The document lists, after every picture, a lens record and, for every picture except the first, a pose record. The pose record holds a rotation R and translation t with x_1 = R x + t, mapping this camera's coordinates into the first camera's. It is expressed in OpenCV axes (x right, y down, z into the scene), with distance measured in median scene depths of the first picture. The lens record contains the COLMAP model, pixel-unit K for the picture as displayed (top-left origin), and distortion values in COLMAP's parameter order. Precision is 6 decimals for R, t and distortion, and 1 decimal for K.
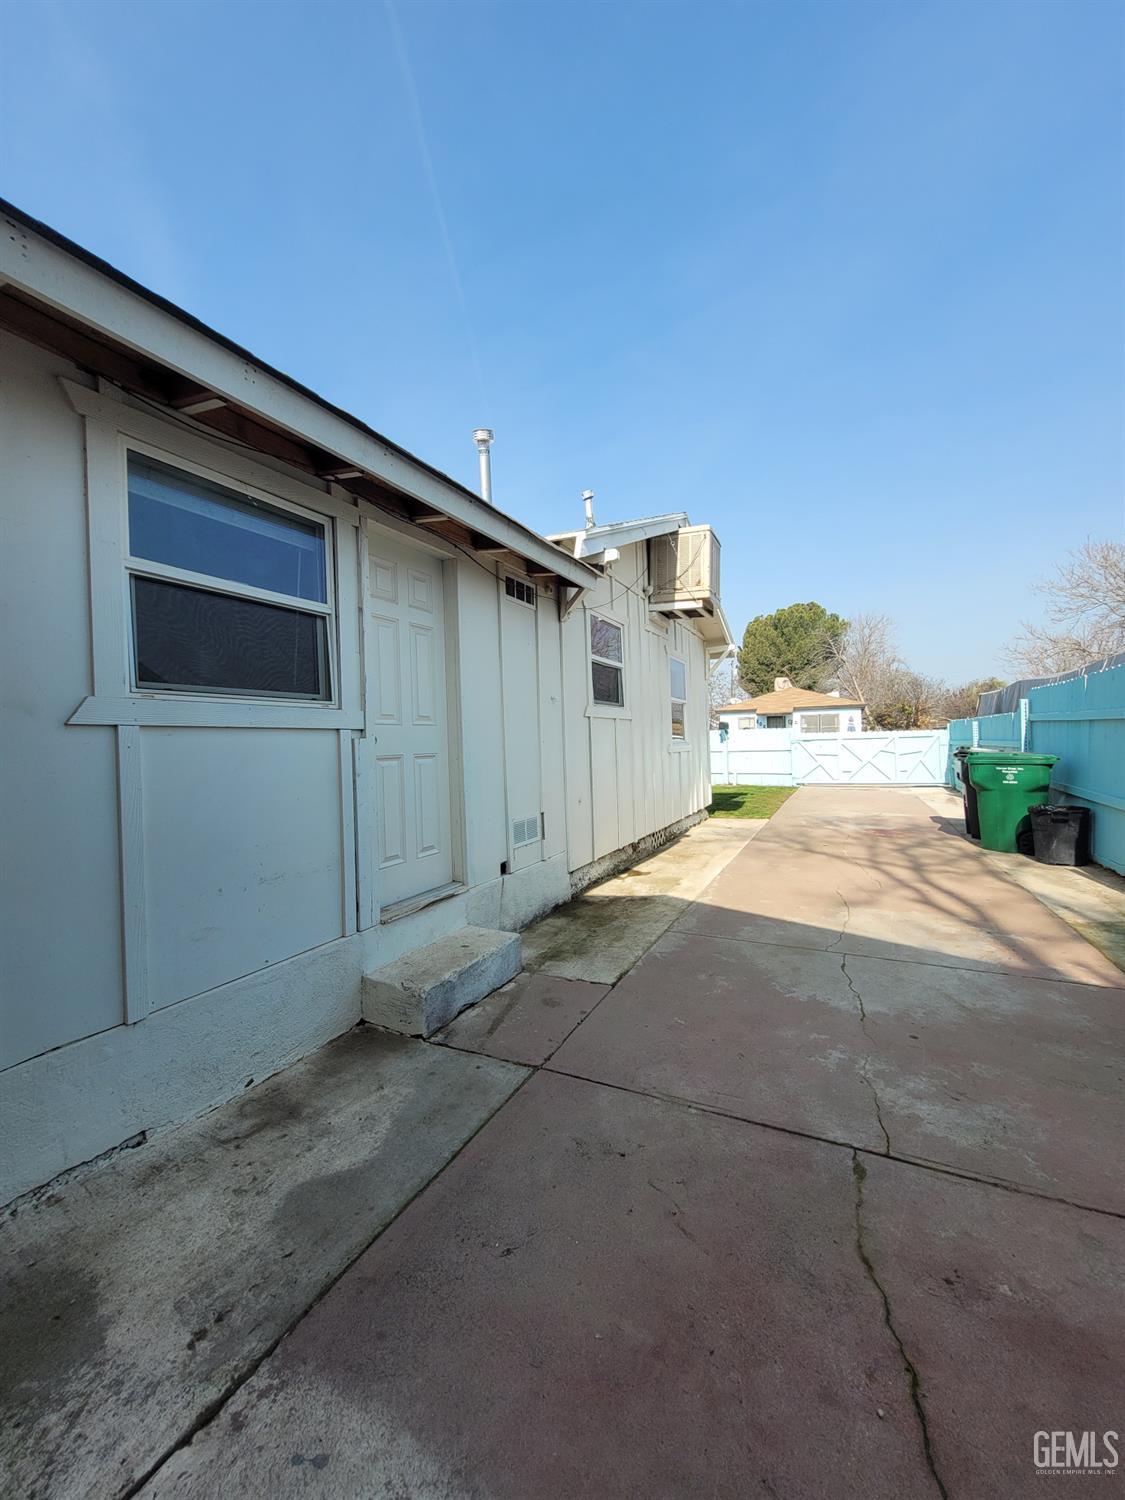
lens RADIAL K [[585.9, 0, 562.3], [0, 585.9, 750.9], [0, 0, 1]] dist [0.002302, -0.001346]
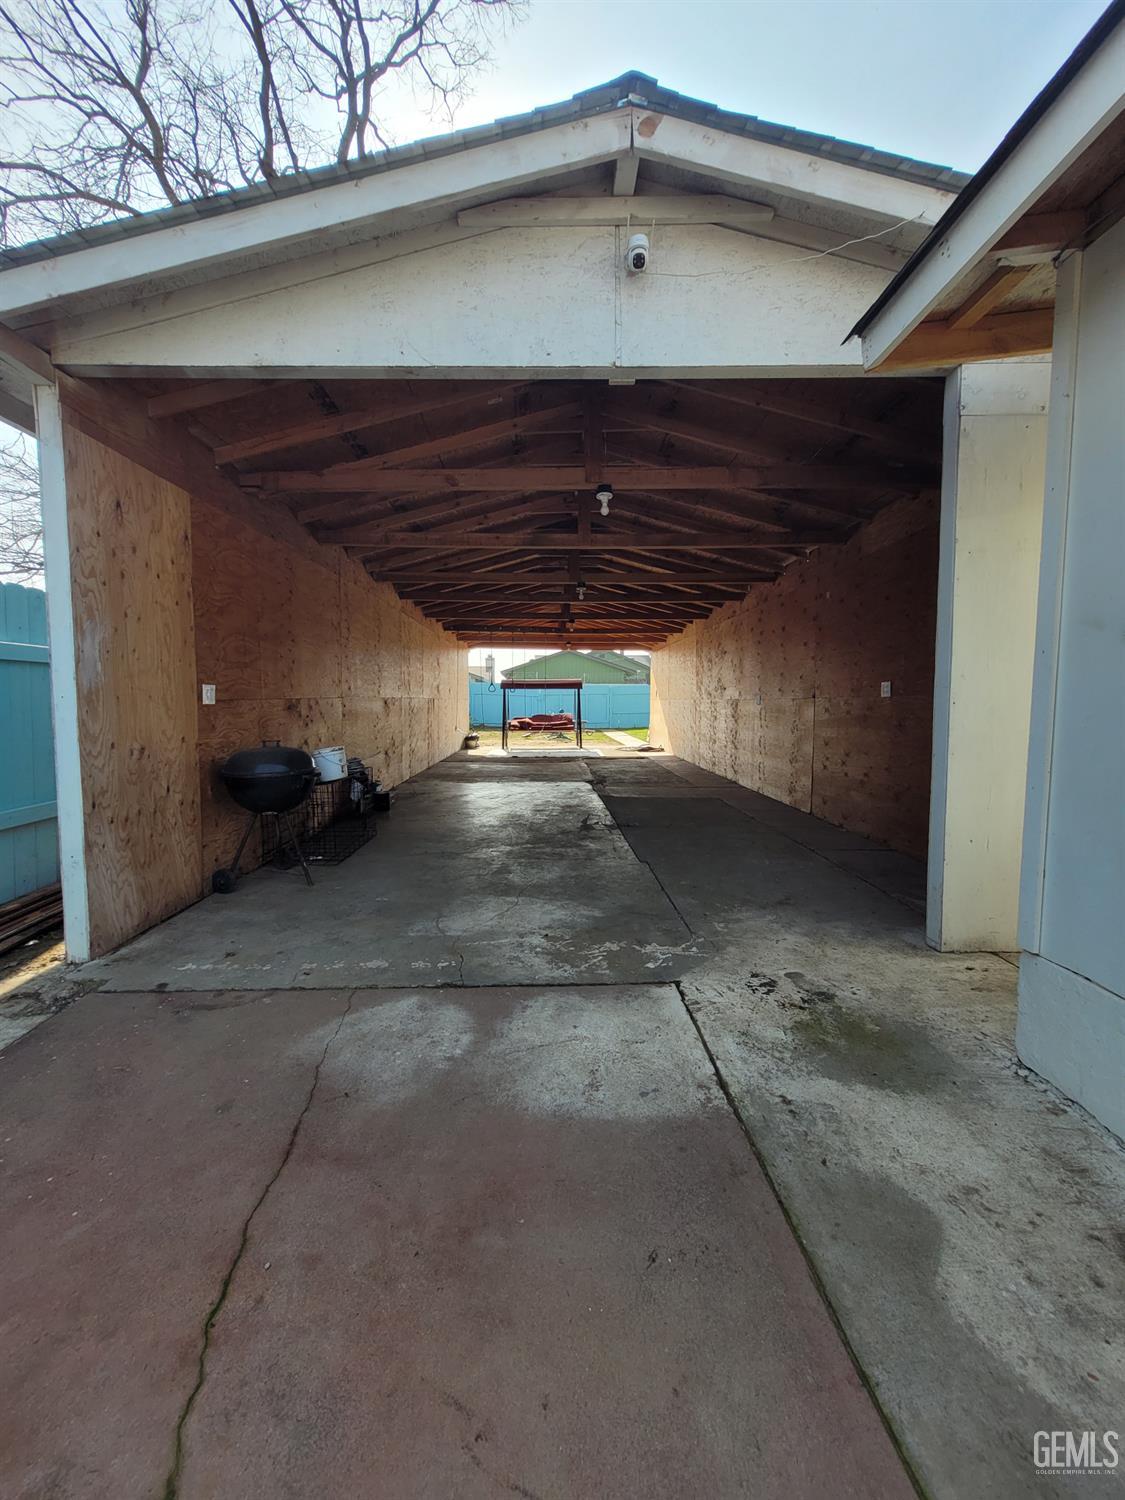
lens RADIAL K [[585.9, 0, 555.2], [0, 585.9, 746.6], [0, 0, 1]] dist [0.002302, -0.001346]
pose [[-0.885144, 0.061178, -0.461277, 0.454998], [0.017746, 0.995036, 0.097917, 0.024060], [0.464978, 0.078485, -0.881837, 1.933435]]
